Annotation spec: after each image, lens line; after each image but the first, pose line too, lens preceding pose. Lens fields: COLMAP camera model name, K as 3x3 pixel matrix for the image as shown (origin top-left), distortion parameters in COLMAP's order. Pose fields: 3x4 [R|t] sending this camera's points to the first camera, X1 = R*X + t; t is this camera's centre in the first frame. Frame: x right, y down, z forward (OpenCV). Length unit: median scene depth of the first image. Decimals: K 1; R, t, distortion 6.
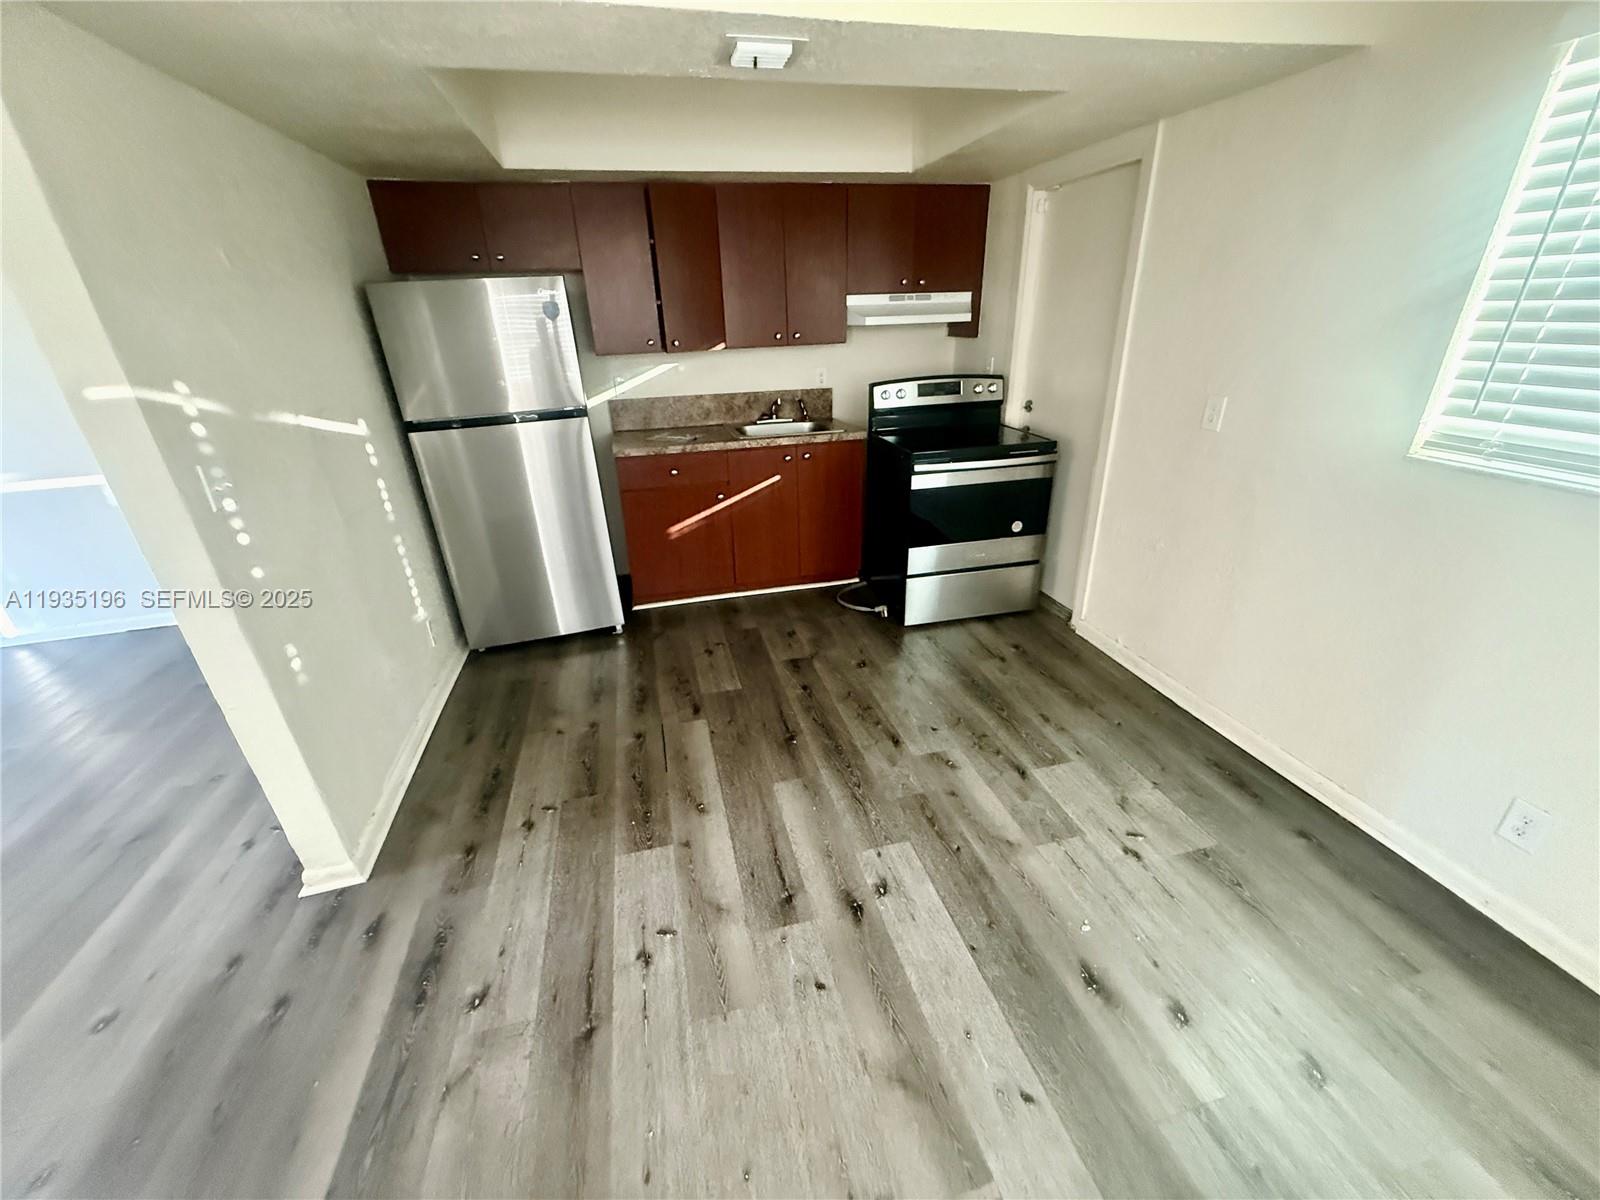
lens RADIAL K [[637.3, 0, 797.7], [0, 637.3, 597.1], [0, 0, 1]] dist [-0.000919, -0.000062]
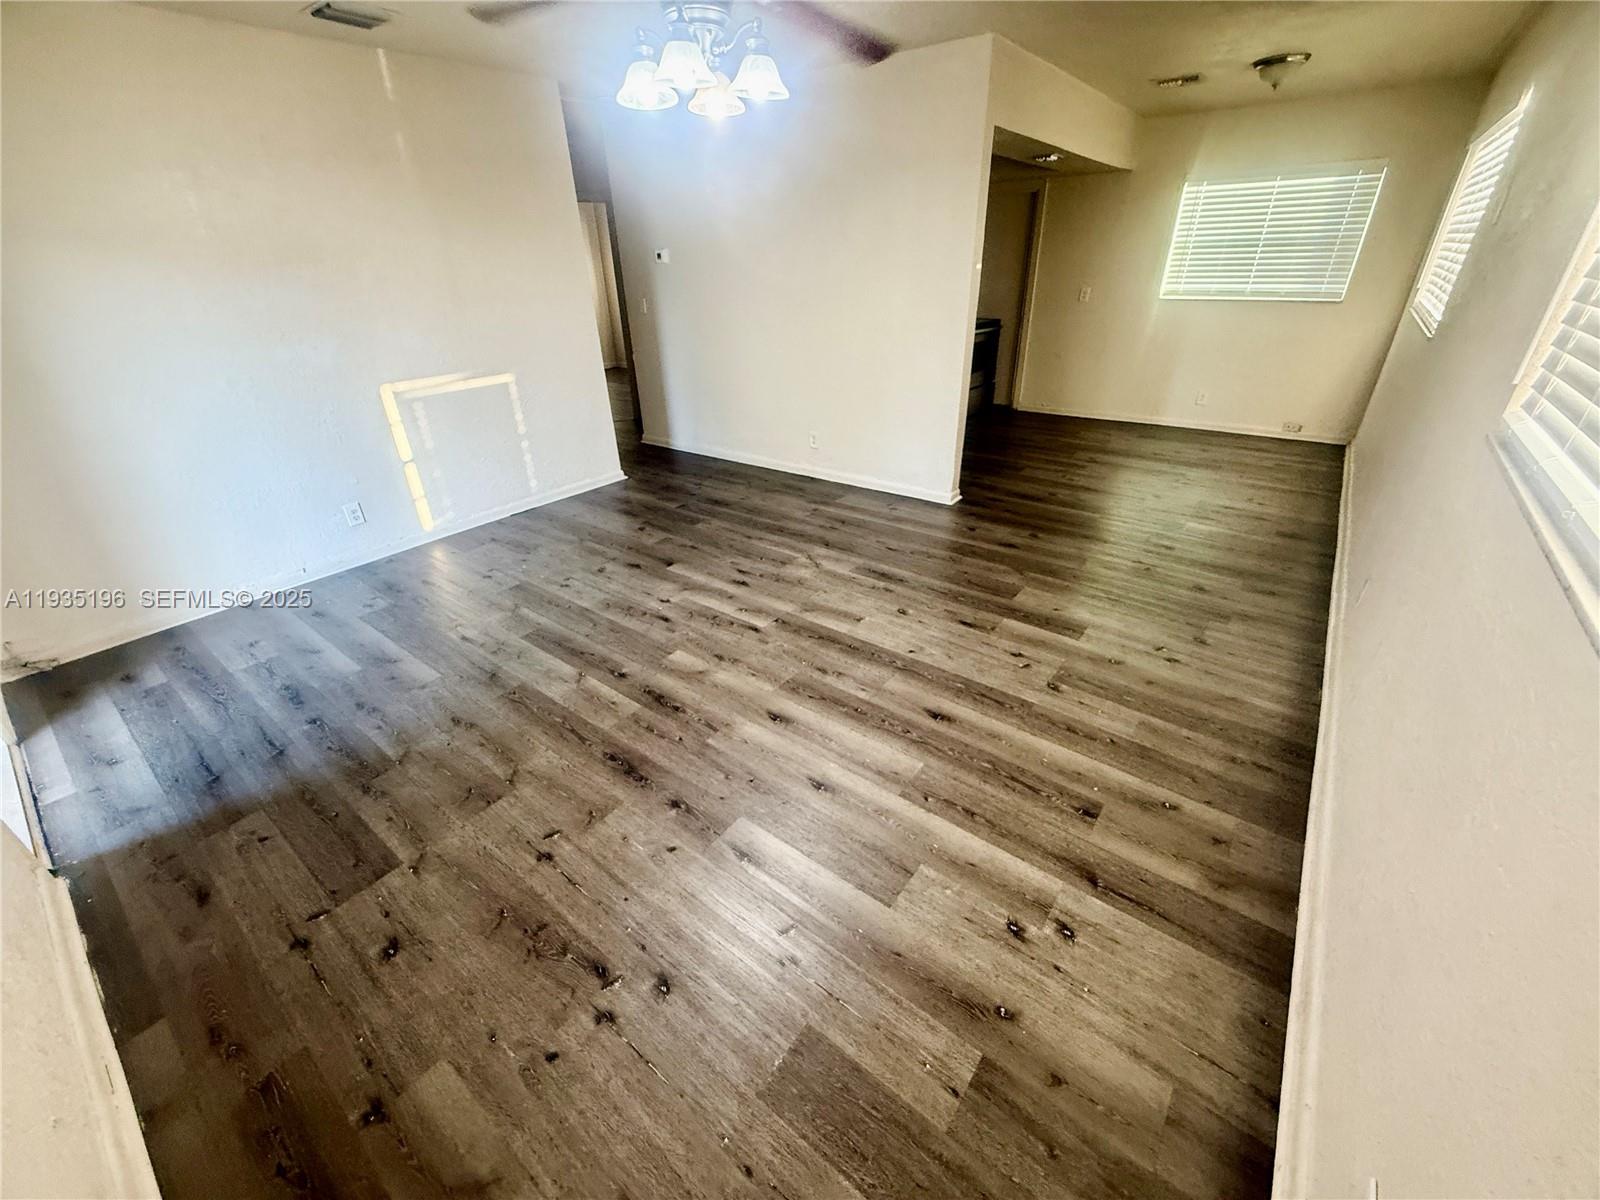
lens RADIAL K [[645.6, 0, 796.0], [0, 645.6, 594.0], [0, 0, 1]] dist [0.000238, 0.000032]
pose [[0.793160, -0.267962, 0.546894, -2.362264], [0.249913, 0.962118, 0.108961, 0.354013], [-0.555374, 0.050252, 0.830081, -0.545981]]
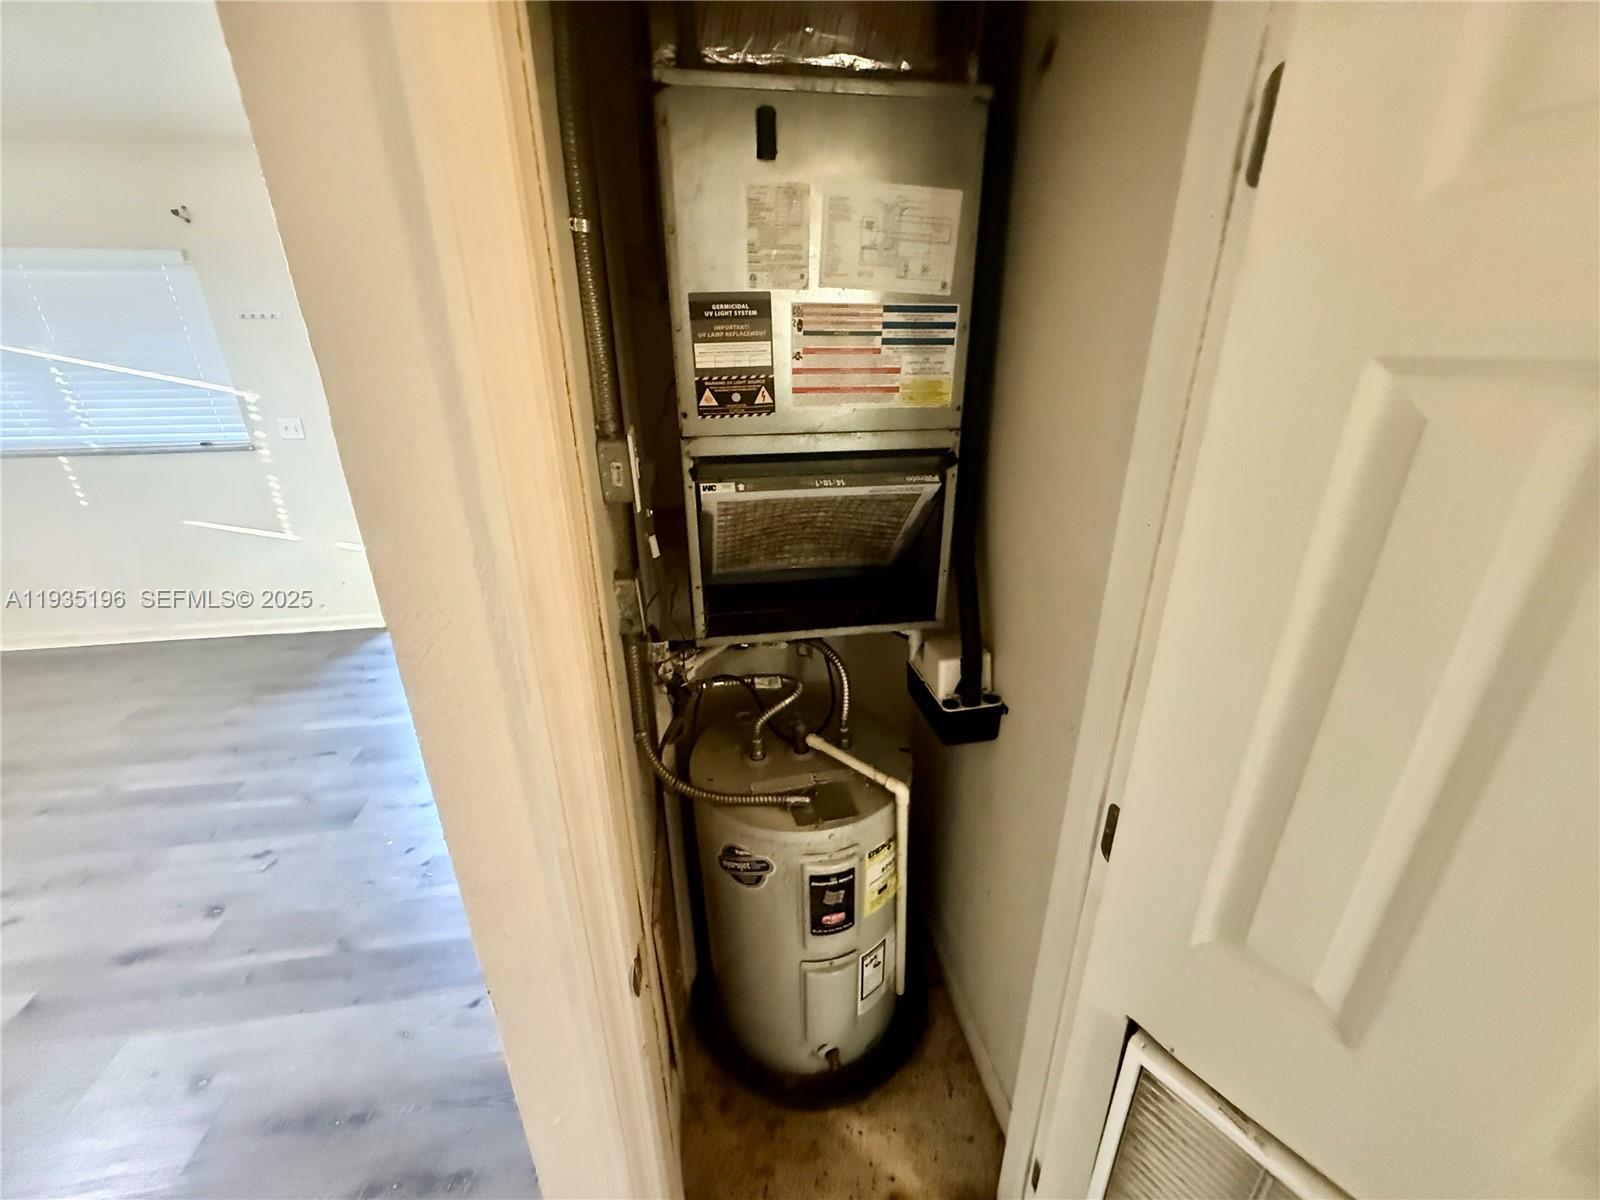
lens RADIAL K [[637.3, 0, 797.7], [0, 637.3, 597.1], [0, 0, 1]] dist [-0.000919, -0.000062]
pose [[-0.104584, 0.406975, -0.907432, -1.234320], [-0.405287, 0.815792, 0.412586, -0.763649], [0.908188, 0.410920, 0.079623, 1.717832]]
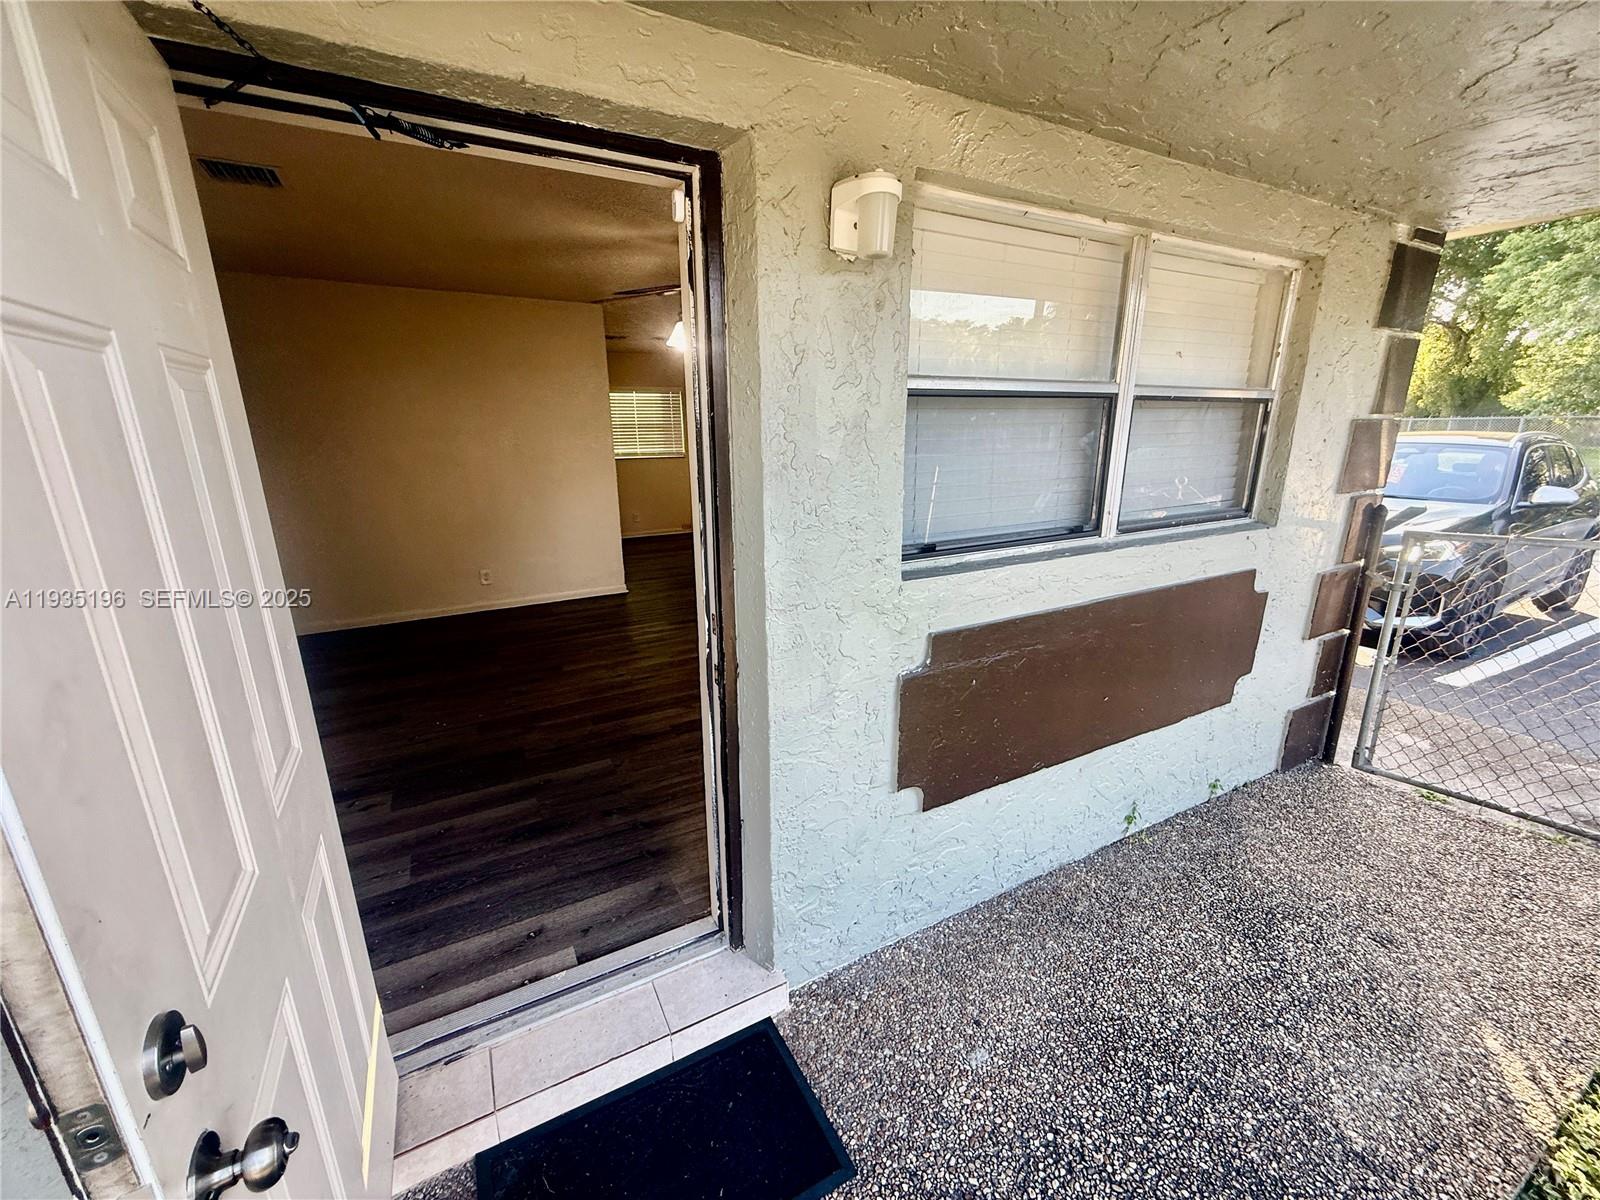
lens RADIAL K [[637.3, 0, 797.7], [0, 637.3, 597.1], [0, 0, 1]] dist [-0.000919, -0.000062]
pose [[-0.237437, -0.209157, 0.948618, -3.650005], [0.423187, 0.856734, 0.294821, -0.078199], [-0.874377, 0.471445, -0.114908, 0.593024]]
